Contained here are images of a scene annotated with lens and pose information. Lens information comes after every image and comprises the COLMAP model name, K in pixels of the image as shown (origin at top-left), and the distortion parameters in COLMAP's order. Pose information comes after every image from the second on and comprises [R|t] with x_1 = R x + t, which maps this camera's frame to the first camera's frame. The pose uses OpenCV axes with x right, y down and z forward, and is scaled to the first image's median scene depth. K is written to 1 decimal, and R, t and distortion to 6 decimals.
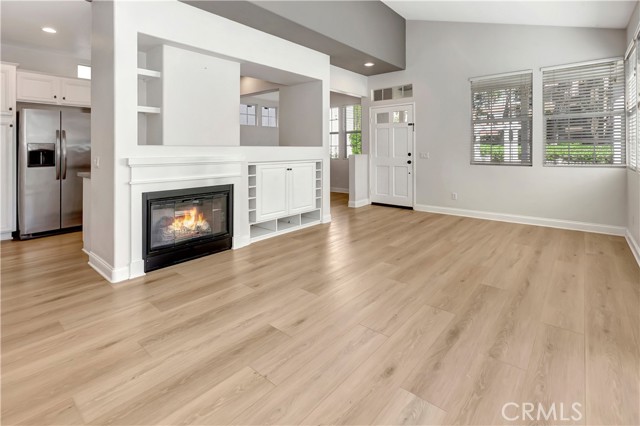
lens RADIAL K [[307.9, 0, 317.2], [0, 307.9, 142.1], [0, 0, 1]] dist [0.019961, 0.000154]
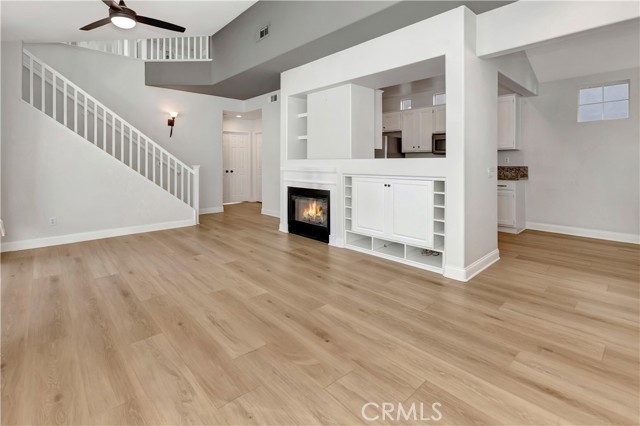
lens RADIAL K [[302.3, 0, 316.2], [0, 302.3, 163.3], [0, 0, 1]] dist [-0.000896, 0.000519]
pose [[-0.116576, 0.004139, -0.993173, 0.912112], [0.024719, 0.999694, 0.001265, 0.026964], [0.992874, -0.024403, -0.116642, 1.096556]]
